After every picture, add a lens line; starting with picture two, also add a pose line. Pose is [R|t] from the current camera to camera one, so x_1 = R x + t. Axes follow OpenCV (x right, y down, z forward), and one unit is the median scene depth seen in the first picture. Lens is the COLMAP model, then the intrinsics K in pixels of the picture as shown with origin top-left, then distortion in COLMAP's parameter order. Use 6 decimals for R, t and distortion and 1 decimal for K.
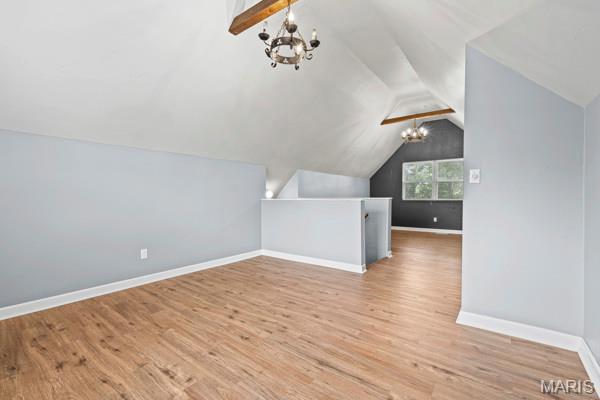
lens RADIAL K [[267.0, 0, 300.7], [0, 267.0, 198.0], [0, 0, 1]] dist [-0.000288, -0.000107]
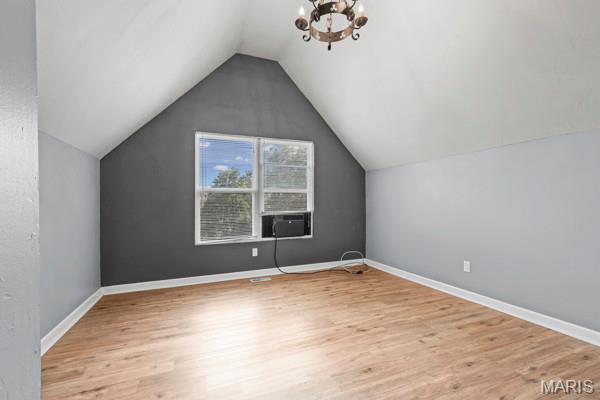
lens RADIAL K [[267.0, 0, 300.7], [0, 267.0, 198.0], [0, 0, 1]] dist [-0.000288, -0.000107]
pose [[-0.524219, -0.008440, -0.851541, 0.620578], [0.008095, 0.999856, -0.014894, -0.026027], [0.851545, -0.014701, -0.524076, 1.208227]]
